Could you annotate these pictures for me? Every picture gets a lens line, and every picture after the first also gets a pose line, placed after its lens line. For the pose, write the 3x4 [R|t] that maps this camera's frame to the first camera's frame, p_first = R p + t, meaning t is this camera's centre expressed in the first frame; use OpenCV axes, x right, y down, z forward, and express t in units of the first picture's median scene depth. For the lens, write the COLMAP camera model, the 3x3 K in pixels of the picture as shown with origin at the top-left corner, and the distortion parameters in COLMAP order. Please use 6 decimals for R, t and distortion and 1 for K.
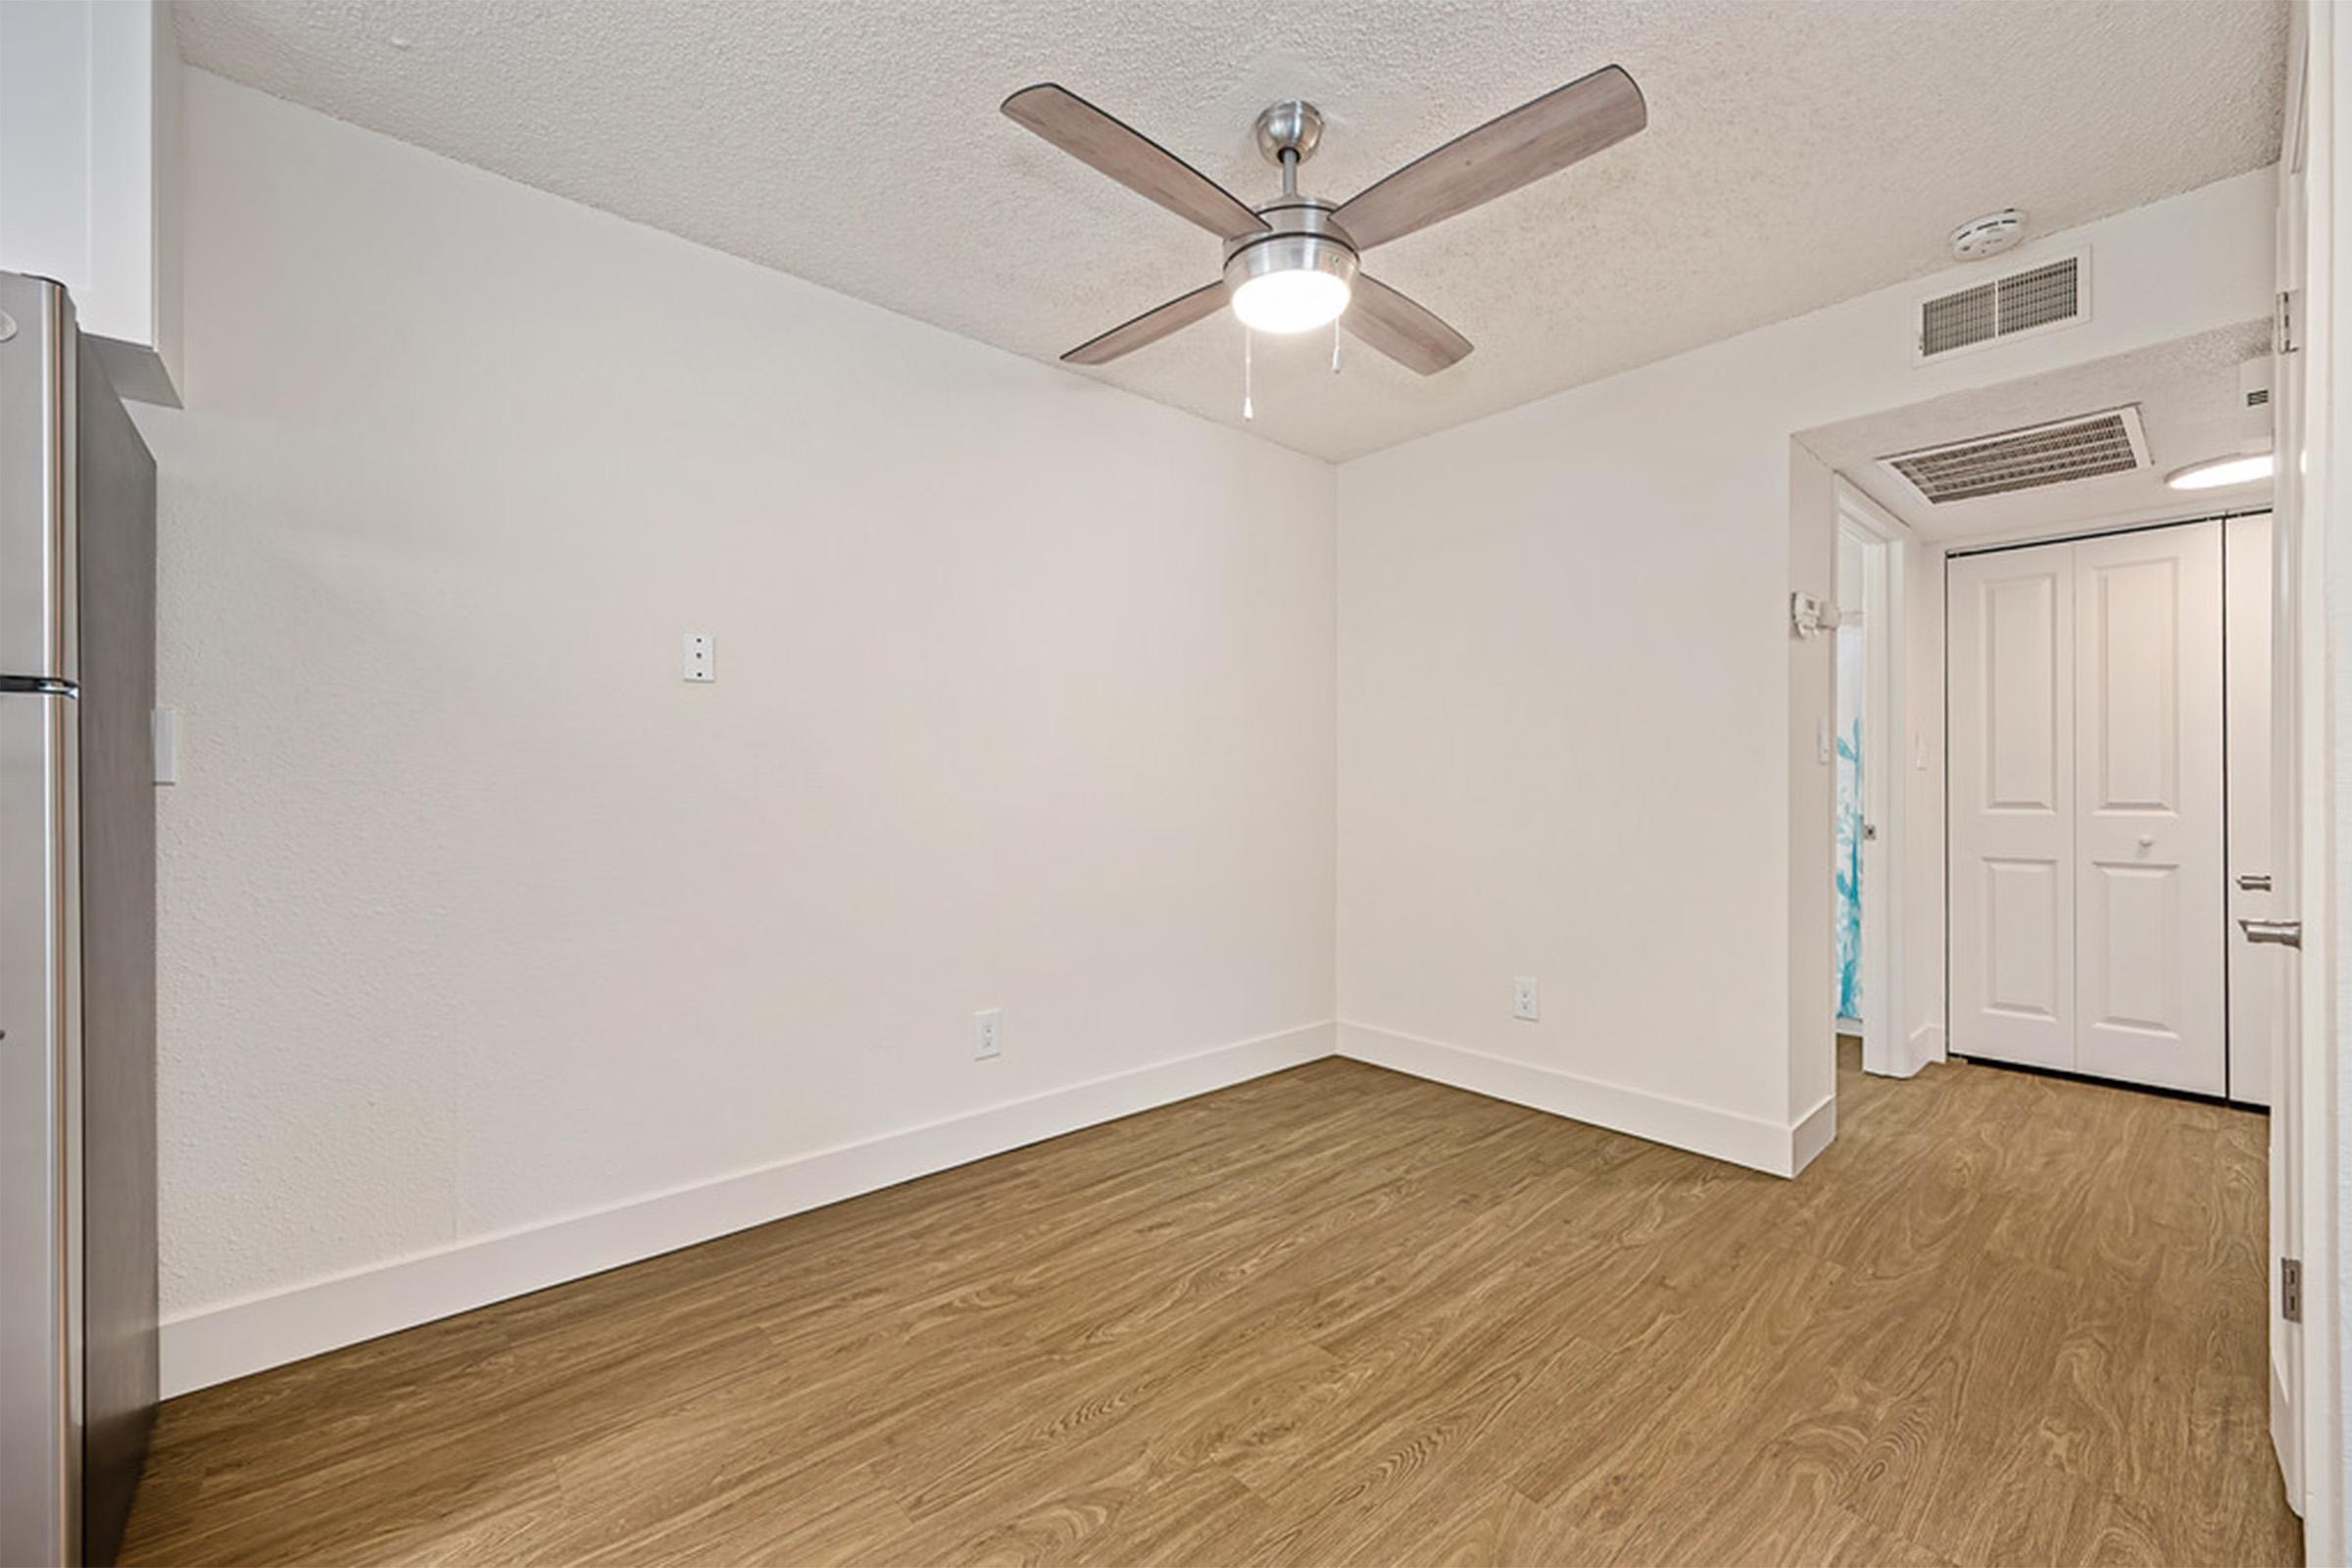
lens RADIAL K [[936.3, 0, 1180.5], [0, 936.3, 799.7], [0, 0, 1]] dist [0.000118, -0.000119]
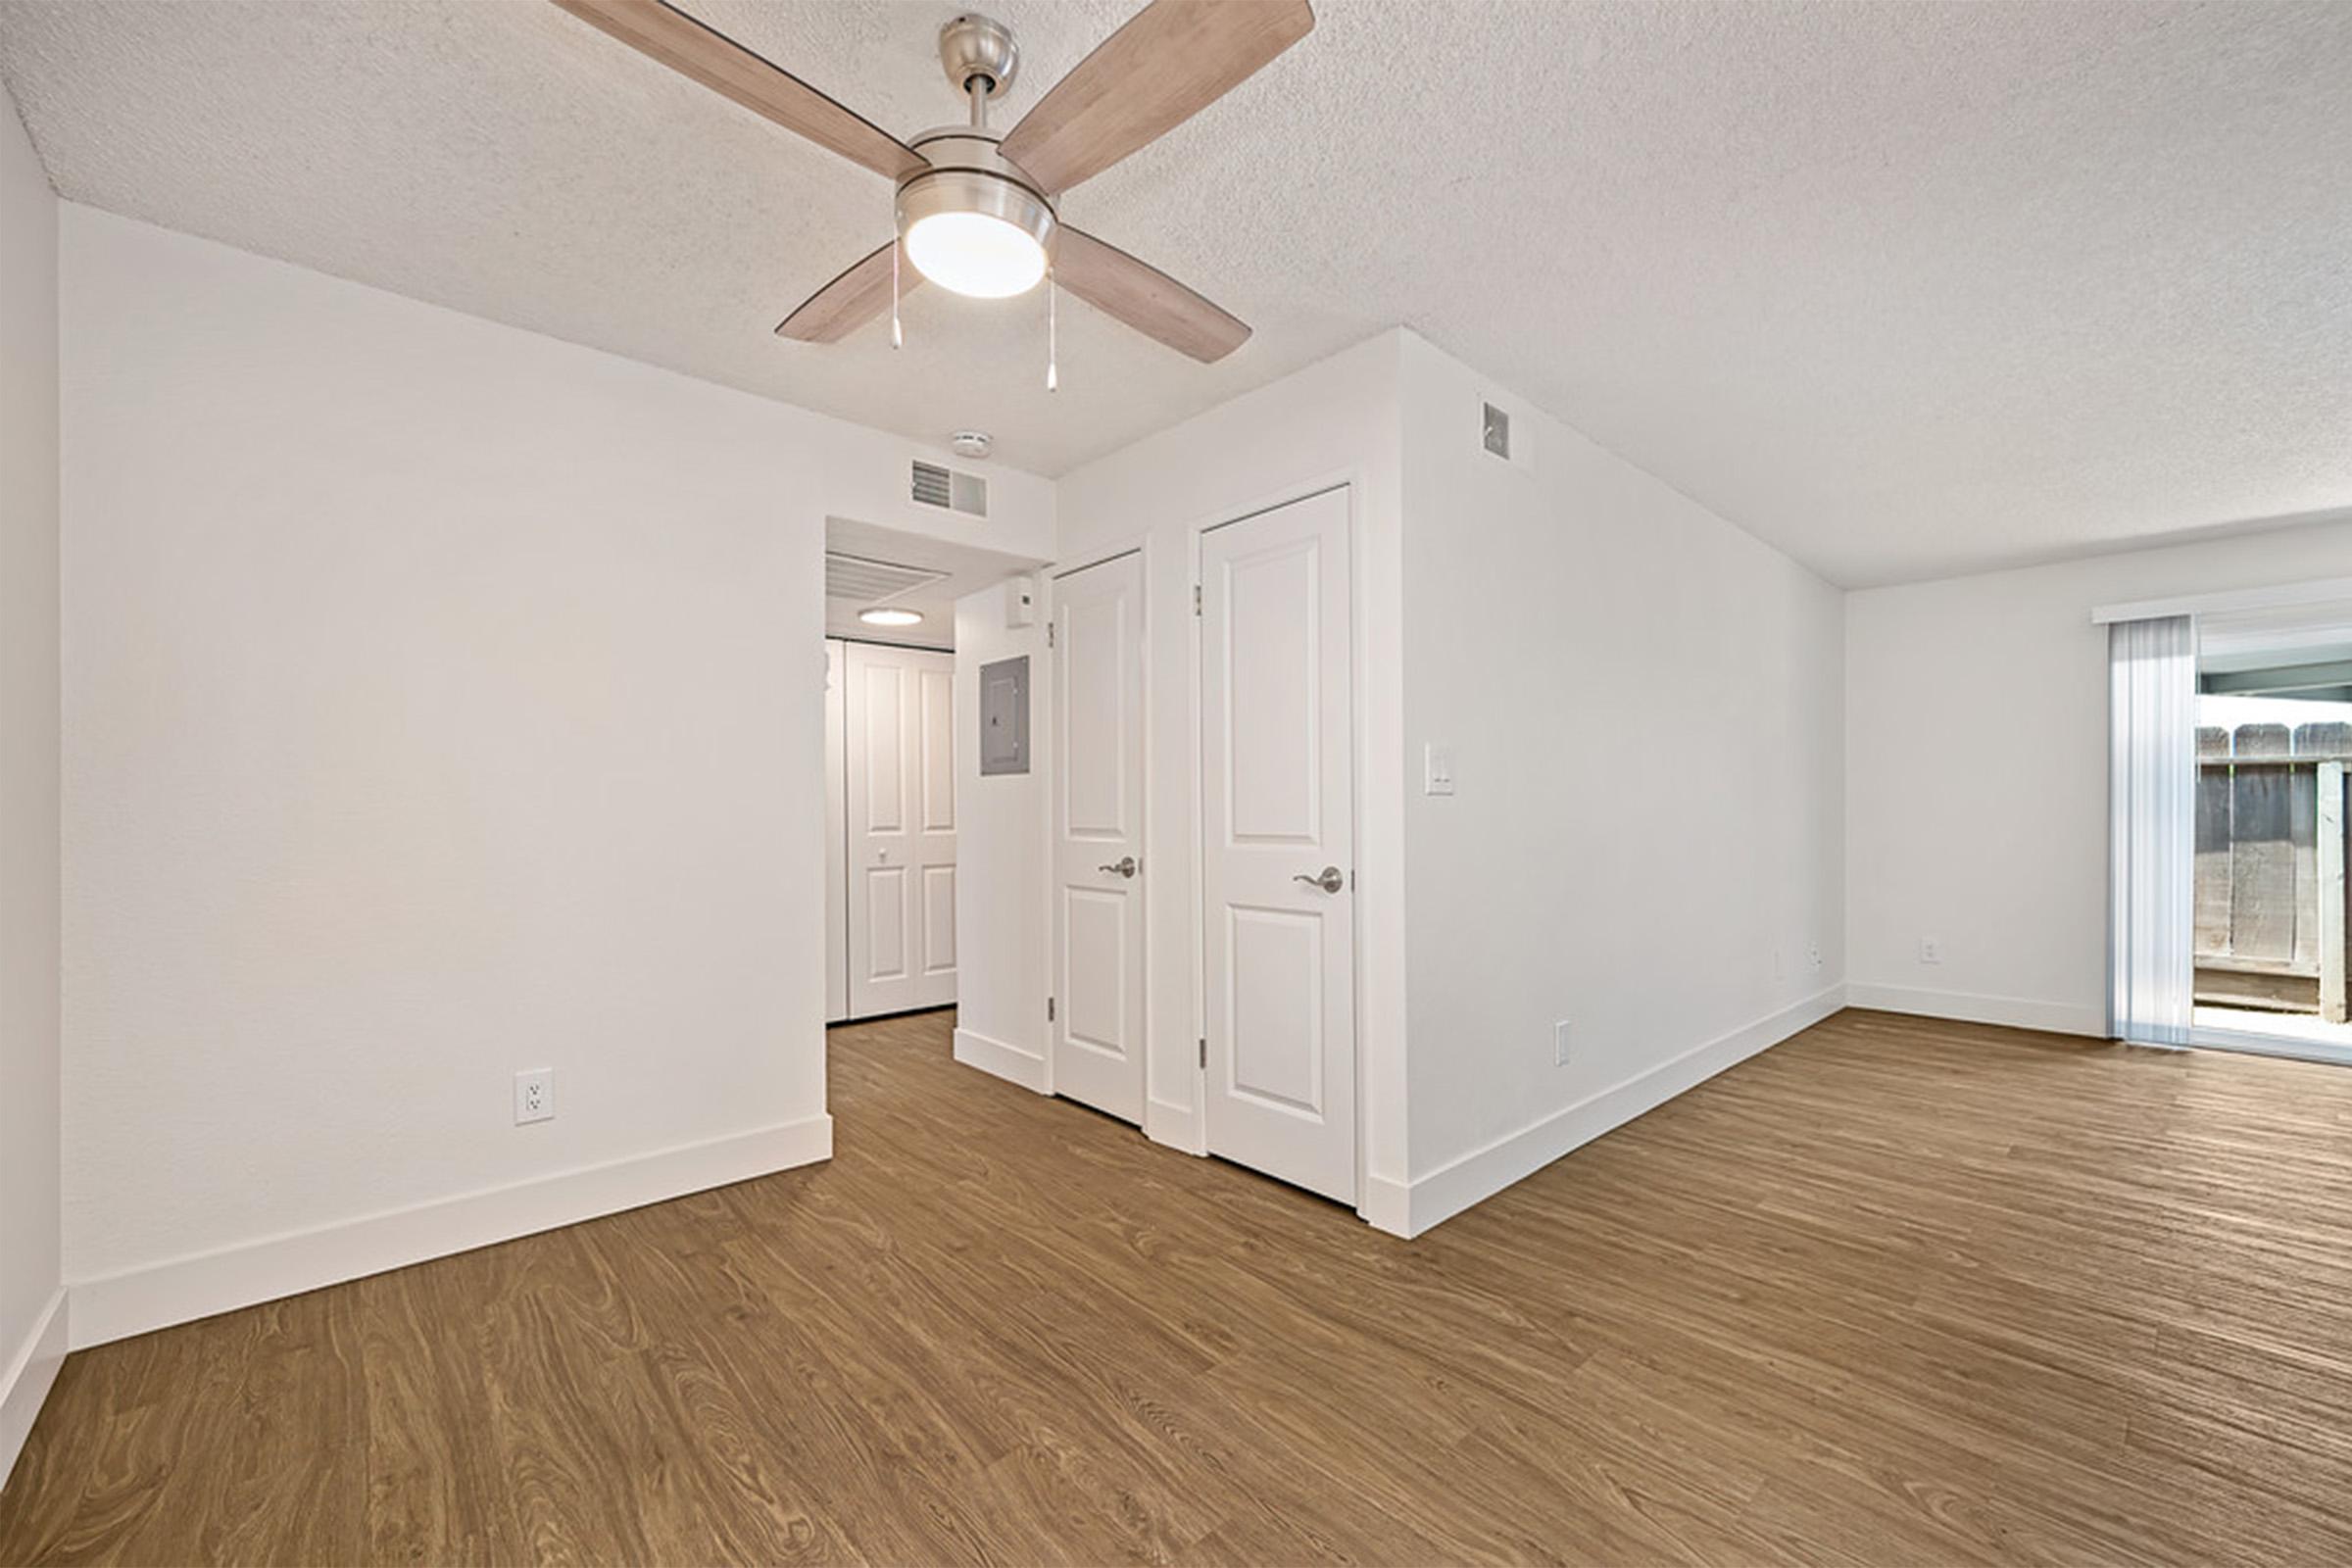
lens RADIAL K [[942.1, 0, 1176.1], [0, 942.1, 822.7], [0, 0, 1]] dist [0.000921, 0.000310]
pose [[-0.014004, -0.014799, 0.999792, -0.607815], [0.017994, 0.999725, 0.015050, -0.023848], [-0.999740, 0.018201, -0.013734, 0.686182]]
